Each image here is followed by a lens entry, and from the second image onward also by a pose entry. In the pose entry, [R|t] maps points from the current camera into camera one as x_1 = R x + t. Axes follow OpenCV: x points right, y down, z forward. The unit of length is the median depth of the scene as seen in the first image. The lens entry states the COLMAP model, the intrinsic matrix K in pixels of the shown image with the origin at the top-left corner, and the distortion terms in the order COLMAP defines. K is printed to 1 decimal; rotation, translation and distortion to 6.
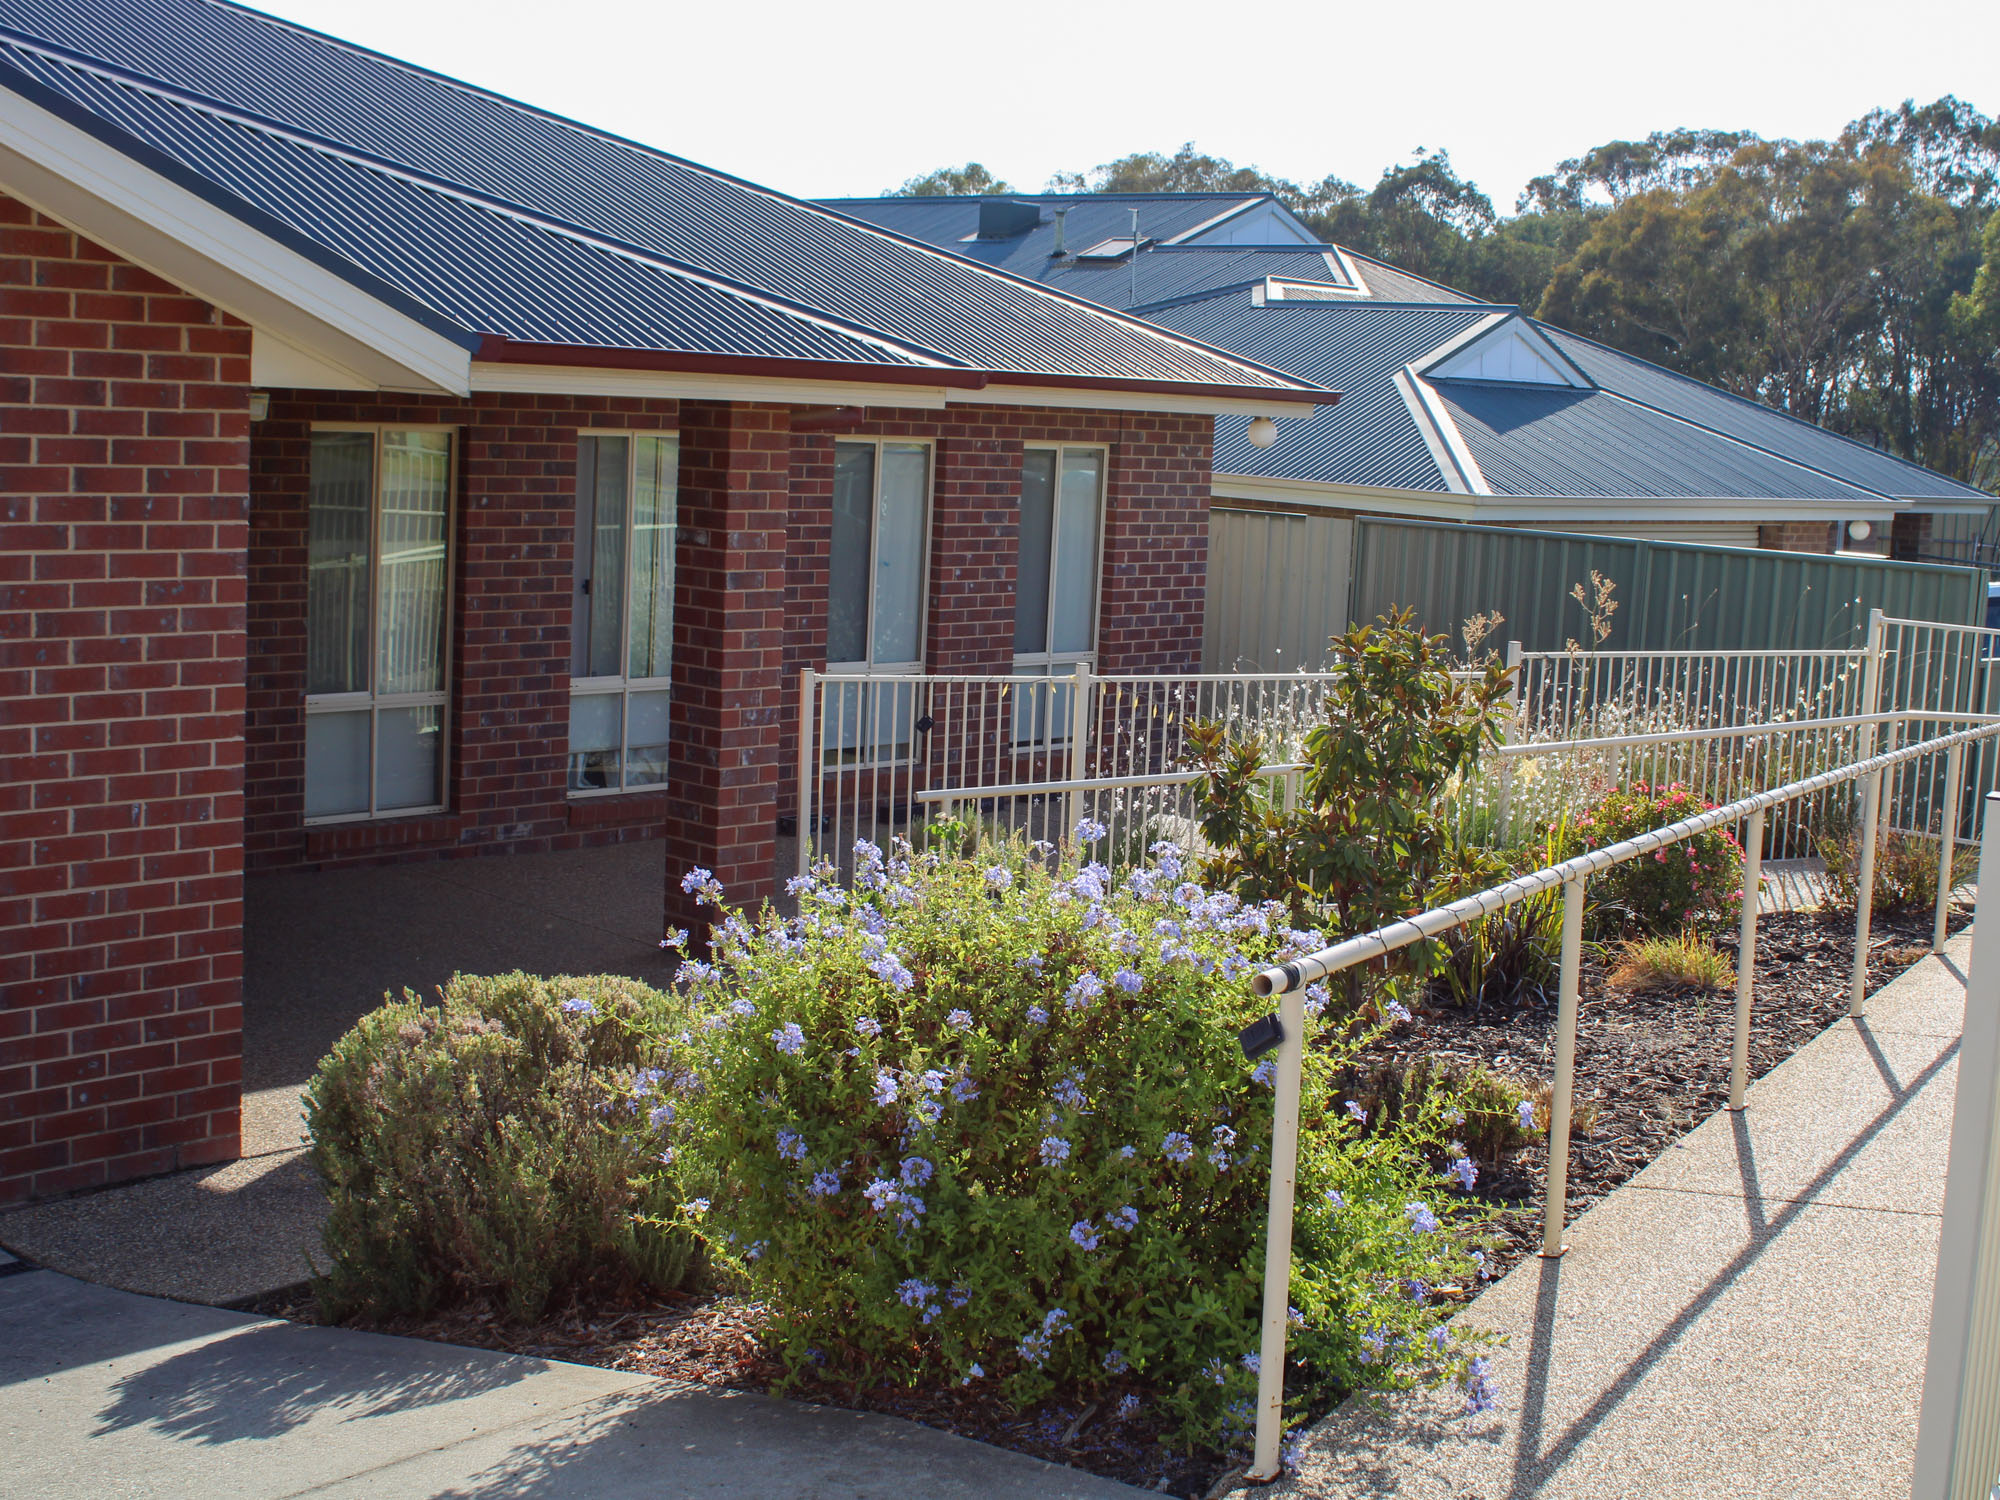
lens RADIAL K [[2541.5, 0, 1000.0], [0, 2541.5, 750.0], [0, 0, 1]] dist [-0.112078, 0.124906]
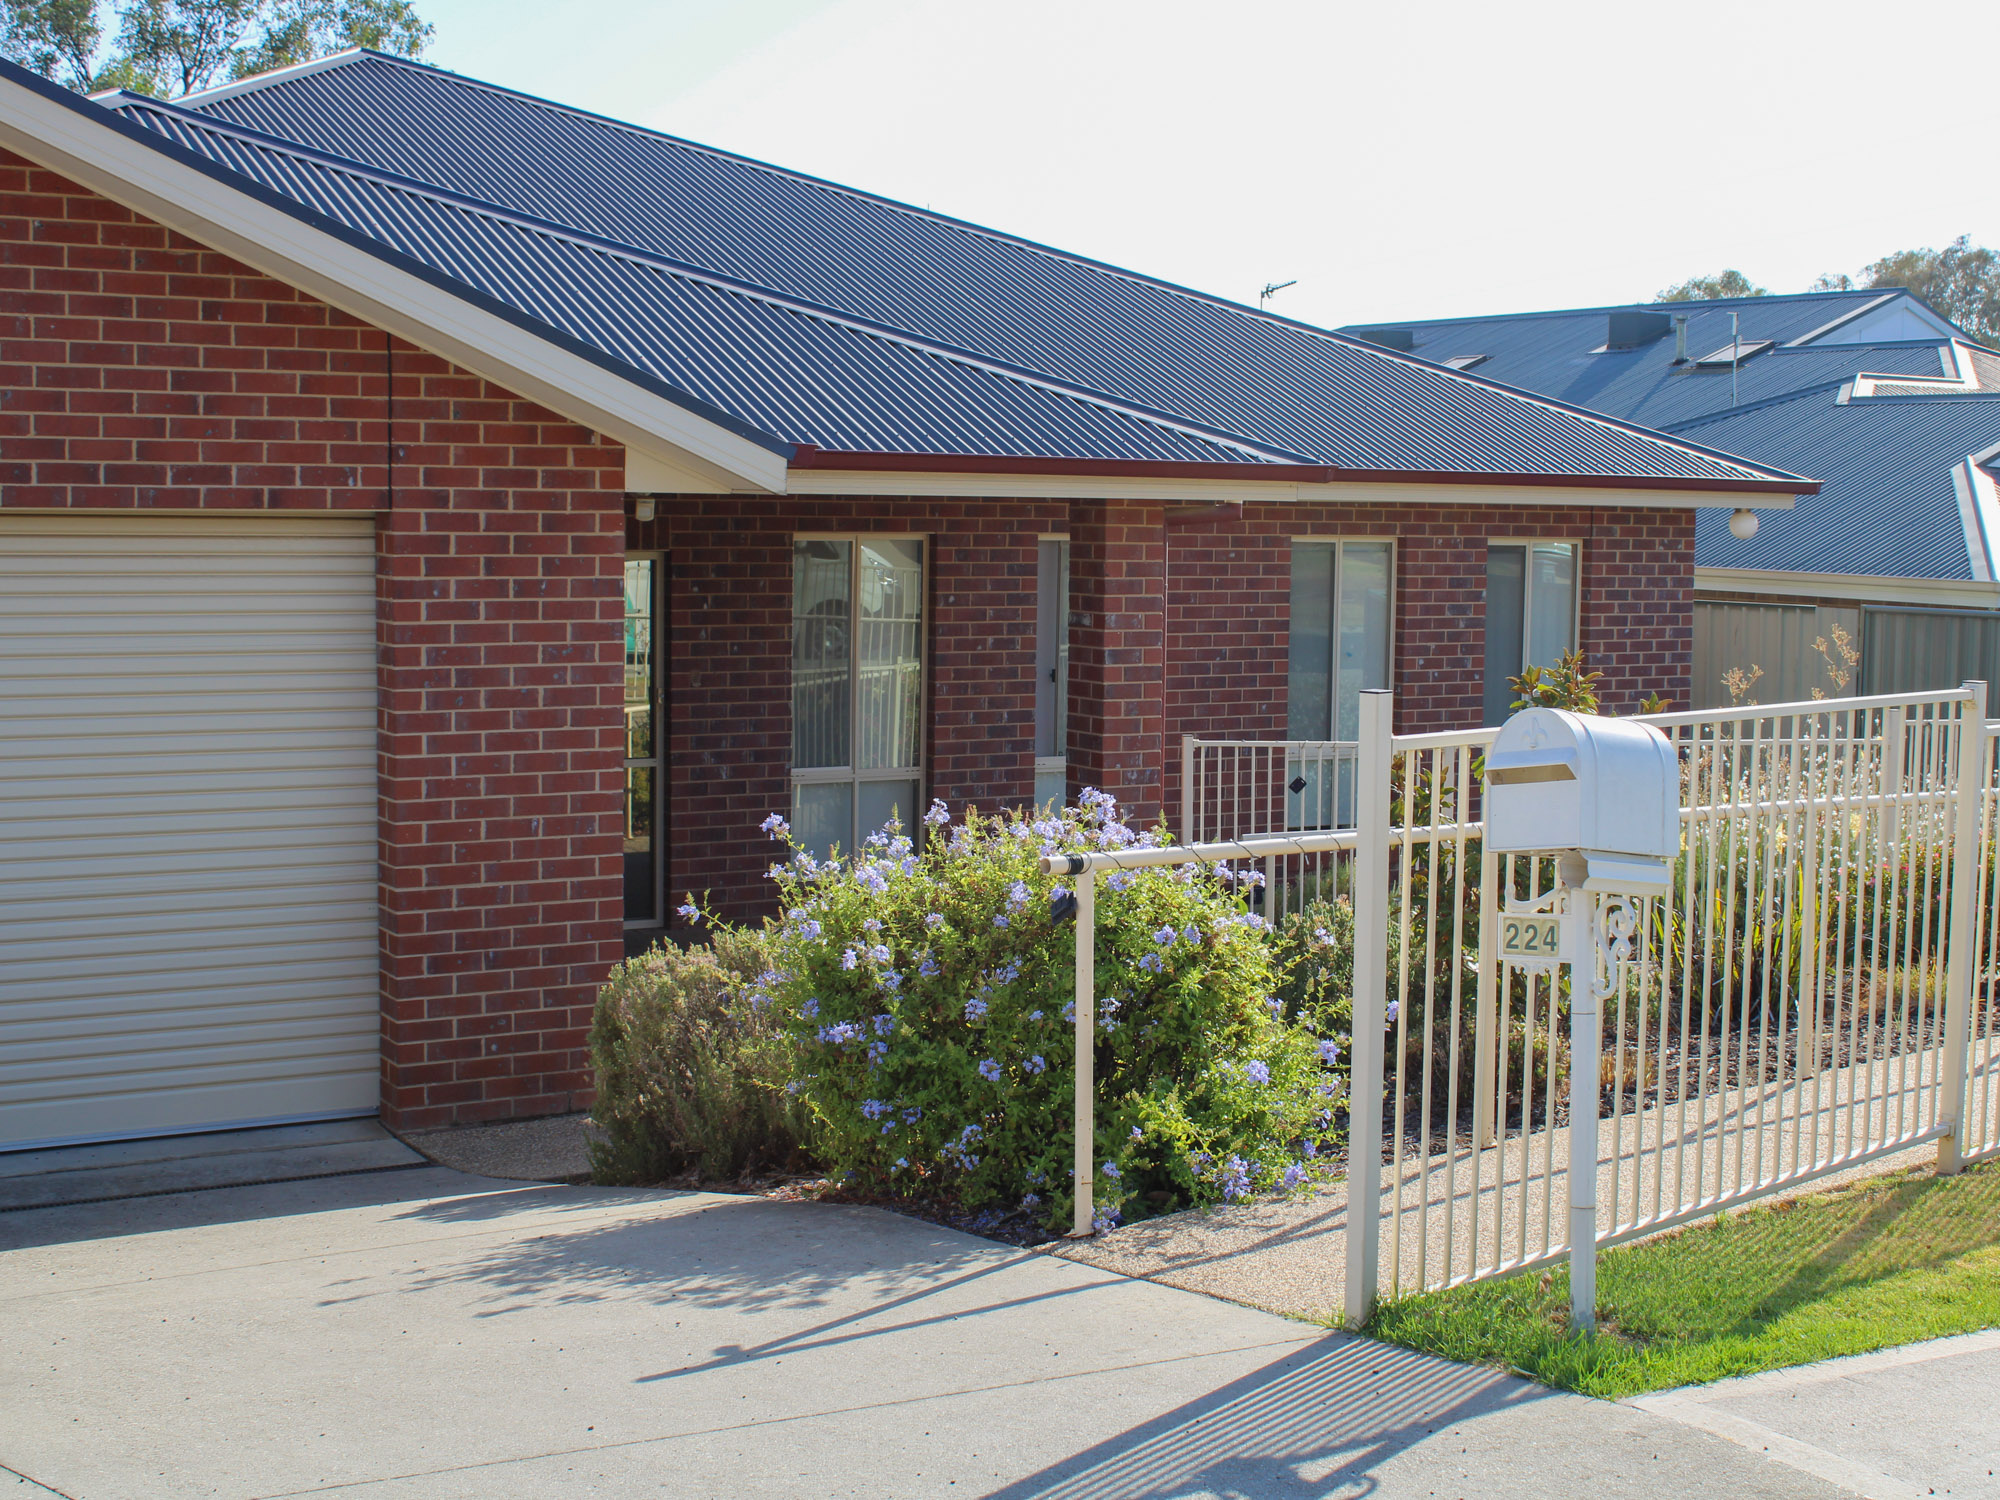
lens RADIAL K [[2674.1, 0, 1003.1], [0, 2674.1, 780.5], [0, 0, 1]] dist [-0.100416, 0.089082]
pose [[0.956656, -0.006656, -0.291146, 0.277466], [-0.006619, 0.998983, -0.044590, 0.060349], [0.291147, 0.044584, 0.955639, -0.229626]]
